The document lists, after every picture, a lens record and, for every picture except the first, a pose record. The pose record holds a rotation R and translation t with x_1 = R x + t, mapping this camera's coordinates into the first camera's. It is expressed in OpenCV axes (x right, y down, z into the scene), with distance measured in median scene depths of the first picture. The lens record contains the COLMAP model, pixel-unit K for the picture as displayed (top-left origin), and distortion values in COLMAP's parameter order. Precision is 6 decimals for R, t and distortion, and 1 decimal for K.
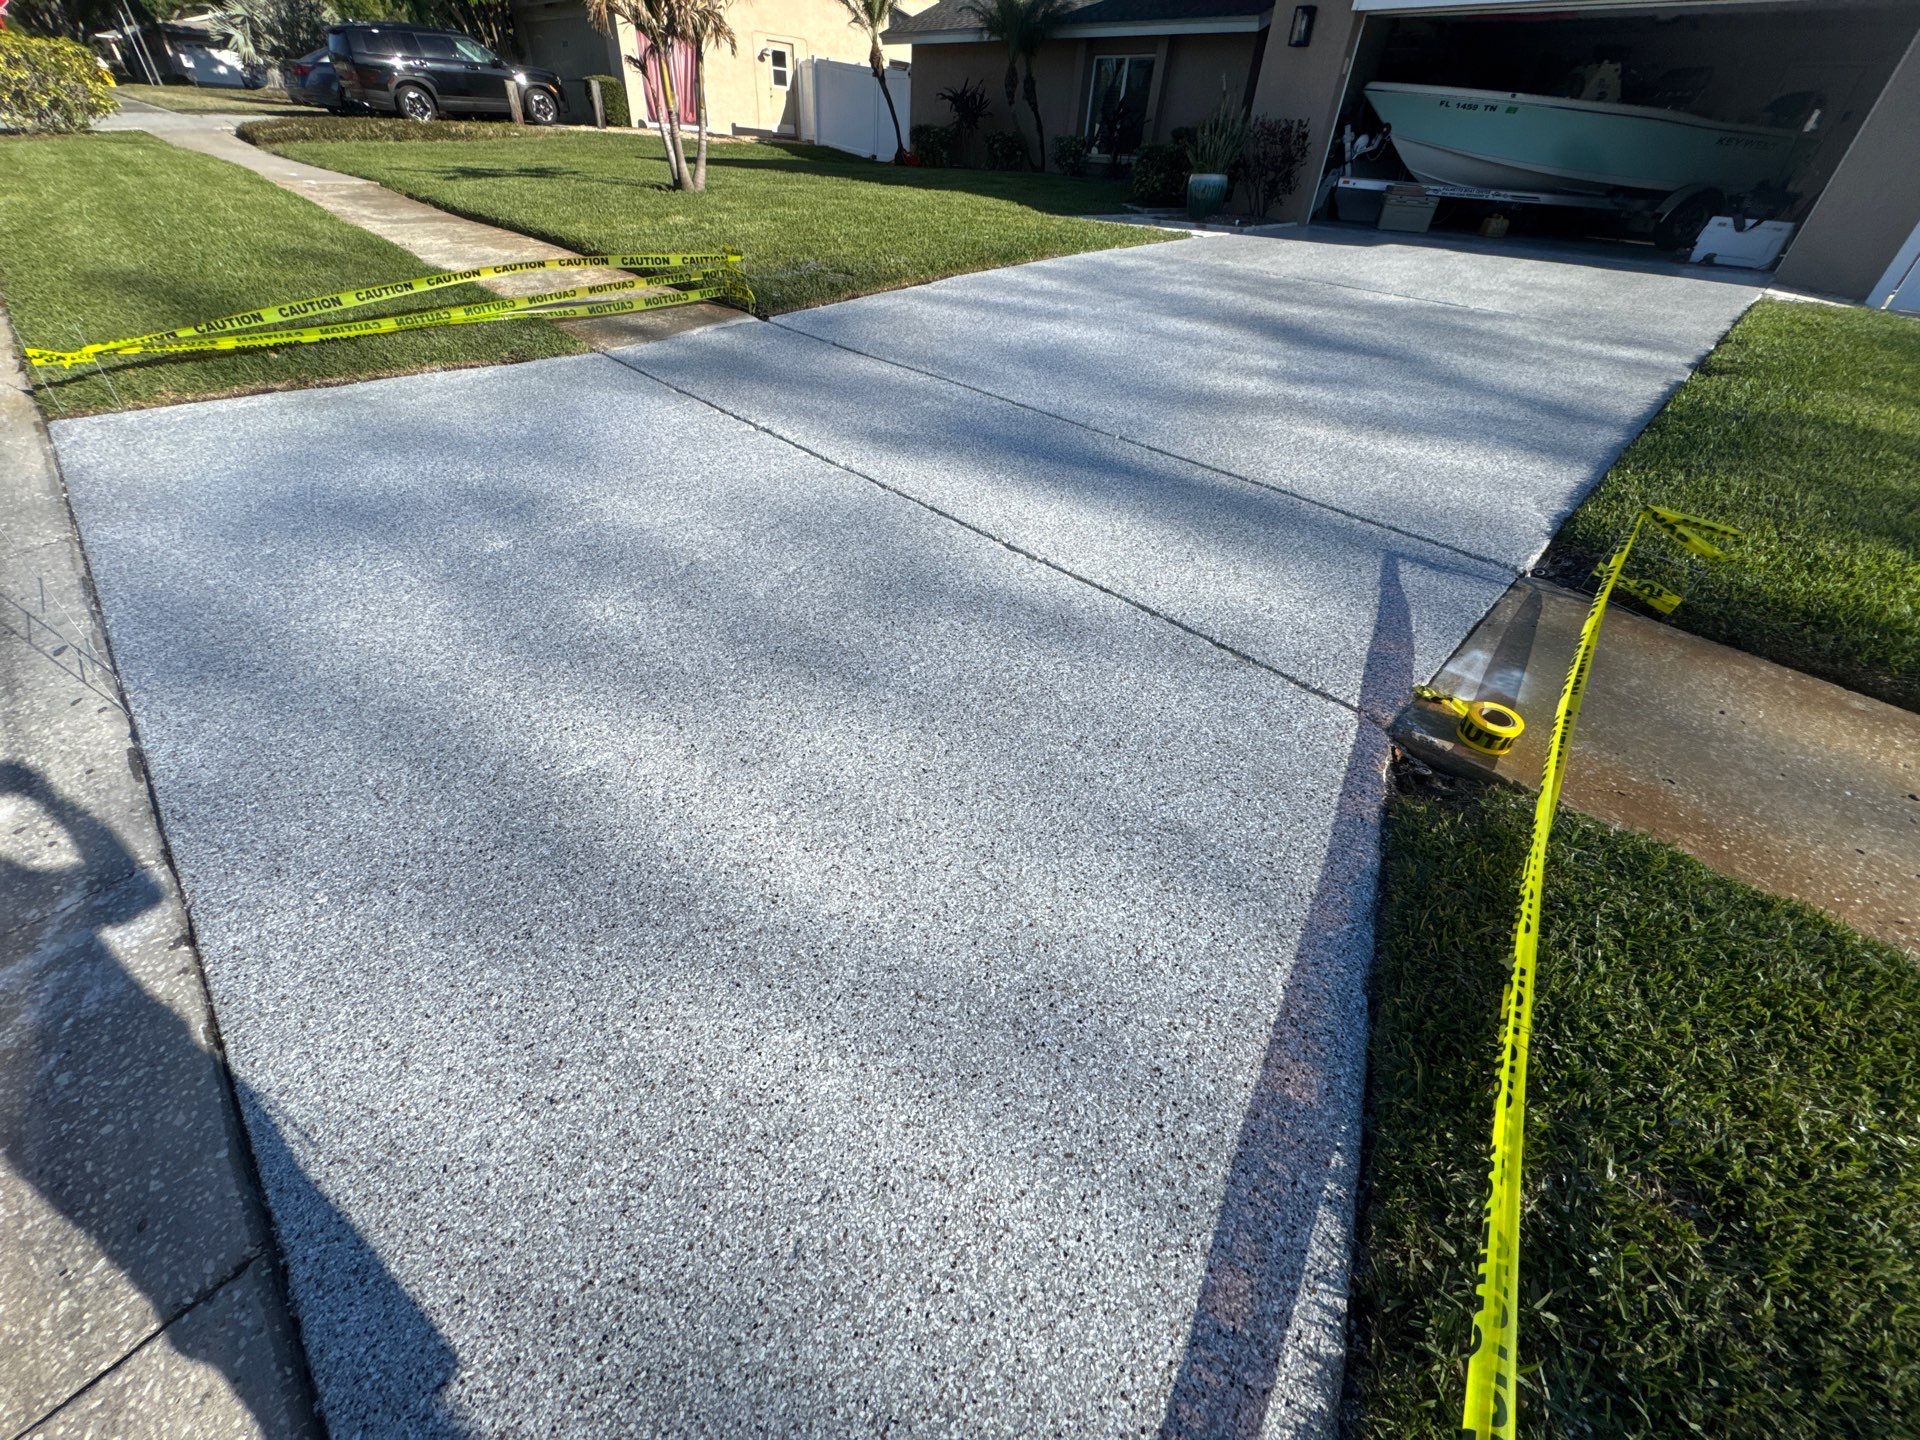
lens RADIAL K [[767.0, 0, 960.6], [0, 767.0, 715.0], [0, 0, 1]] dist [-0.001404, 0.000354]
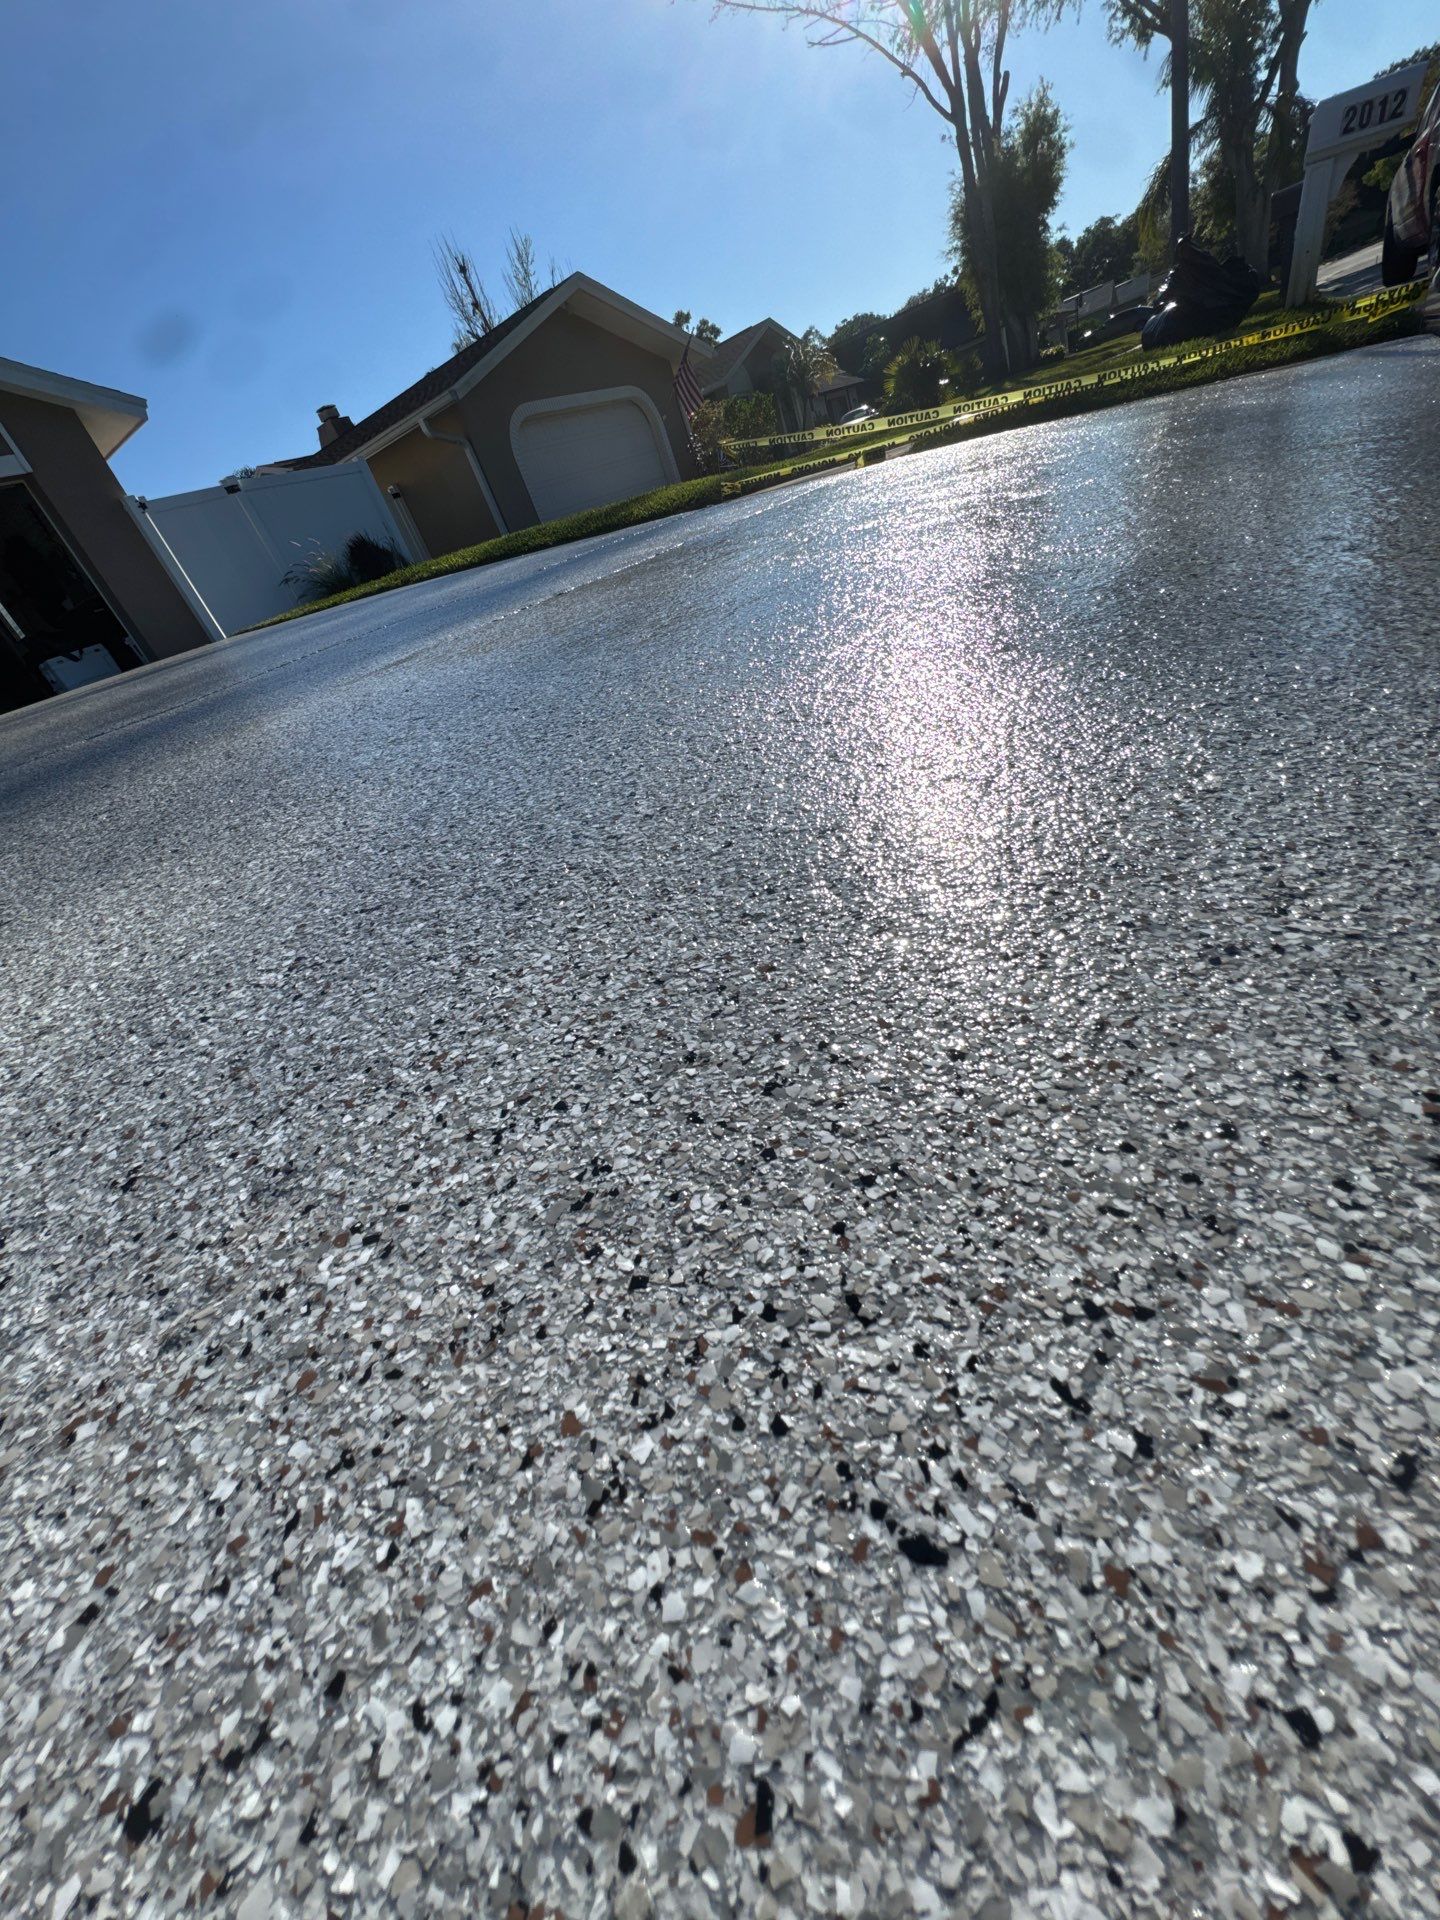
lens RADIAL K [[762.8, 0, 720.0], [0, 762.8, 960.0], [0, 0, 1]] dist [-0.001765, 0.000094]
pose [[-0.275867, -0.475959, 0.835081, -0.393774], [0.788991, 0.384086, 0.479553, -0.183397], [-0.548990, 0.791165, 0.269571, 0.402329]]
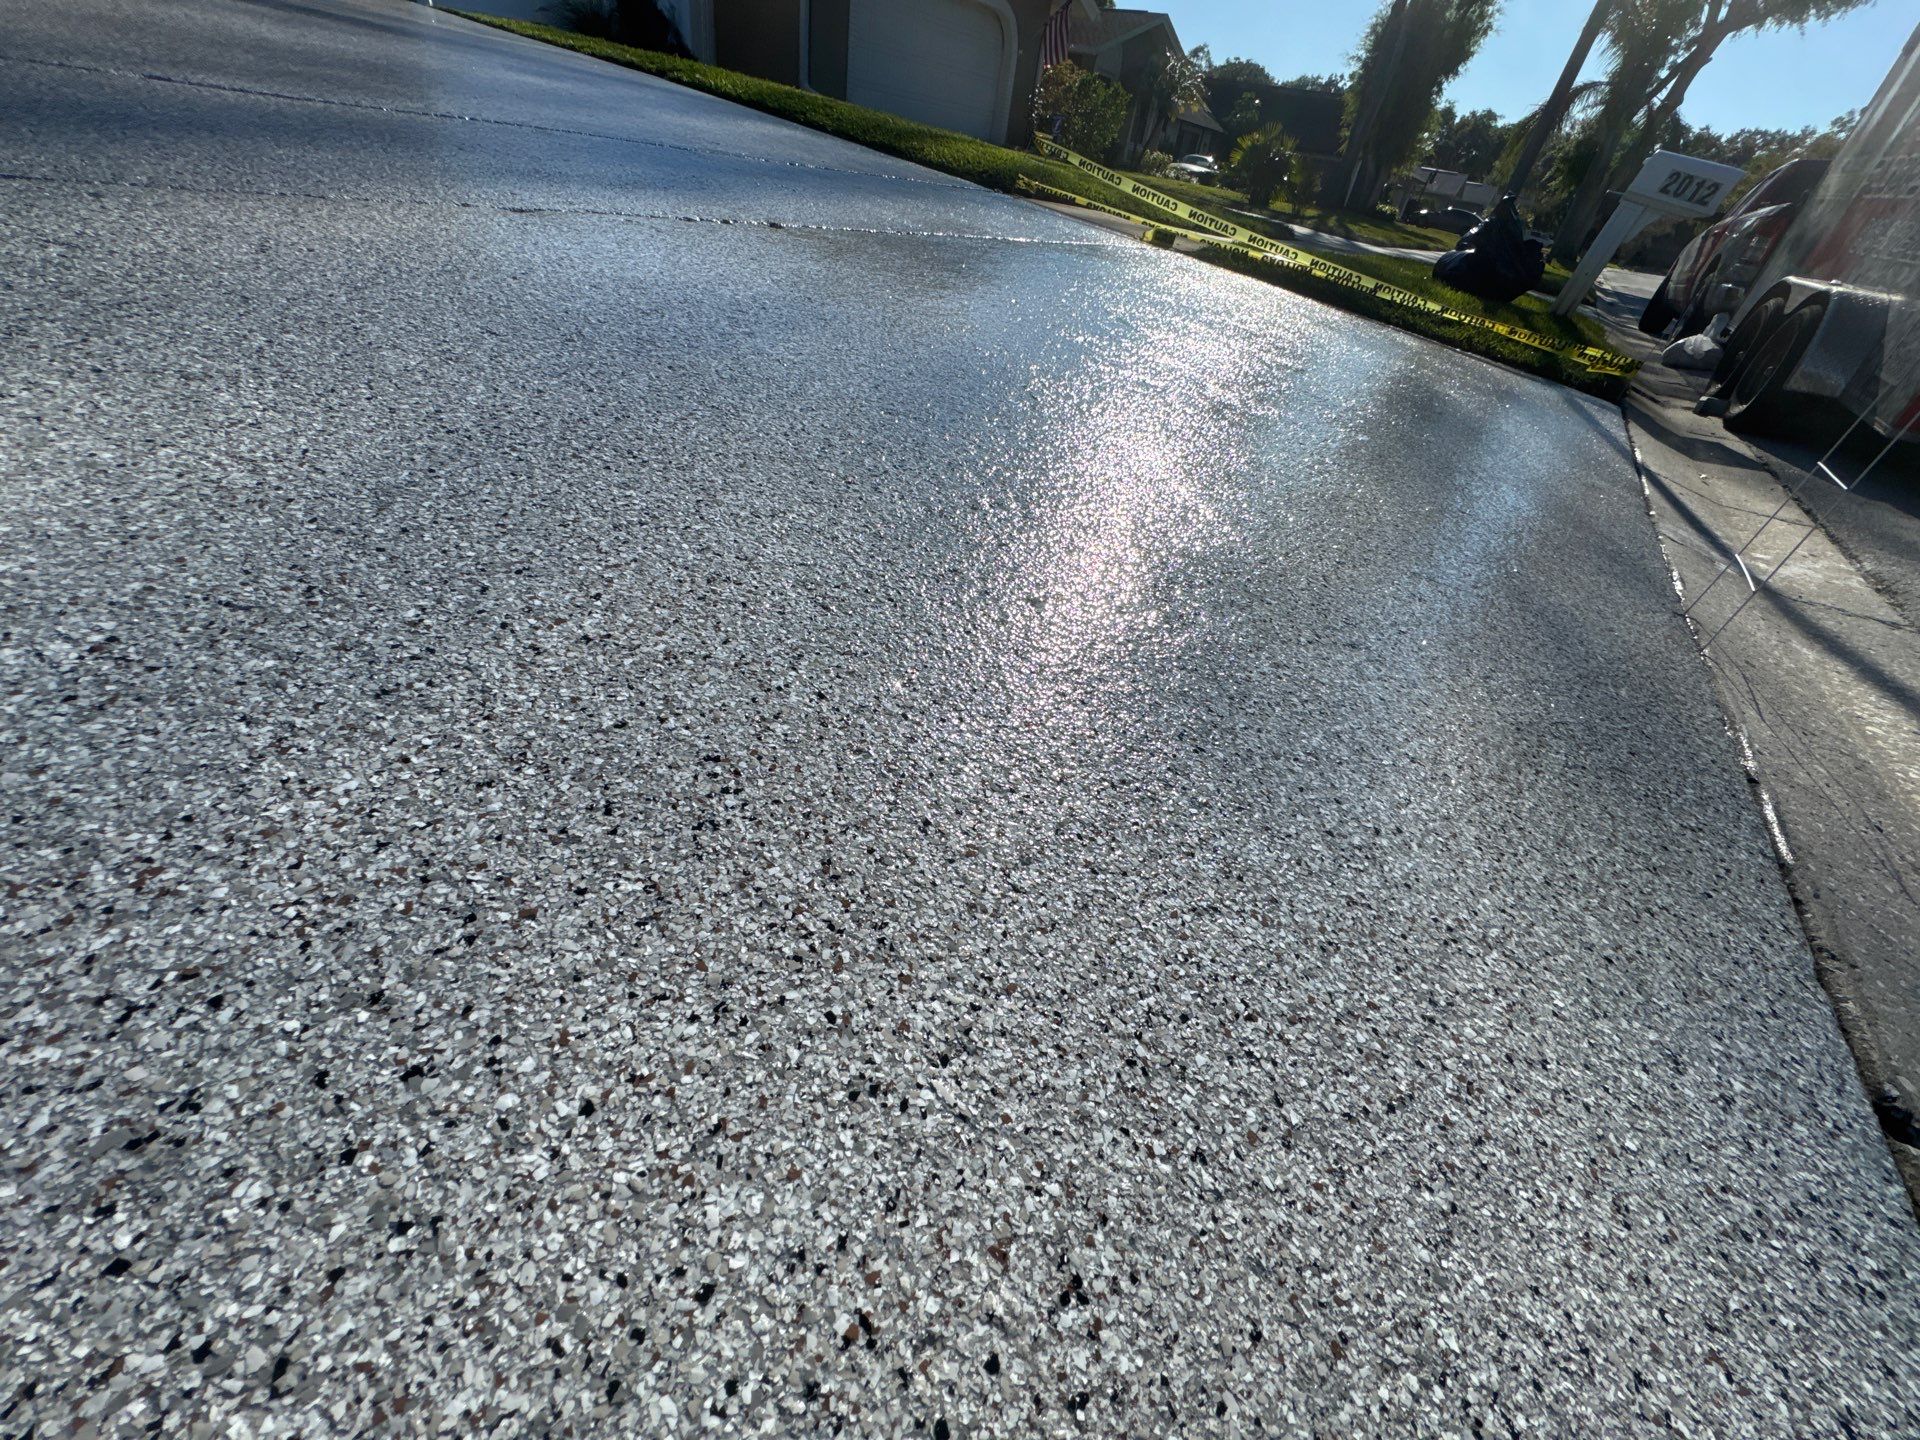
lens RADIAL K [[767.0, 0, 960.6], [0, 767.0, 715.0], [0, 0, 1]] dist [-0.001404, 0.000354]
pose [[-0.170952, -0.656512, 0.734689, -0.388240], [0.460268, 0.606091, 0.648696, -0.185107], [-0.871165, 0.449050, 0.198559, 0.375254]]
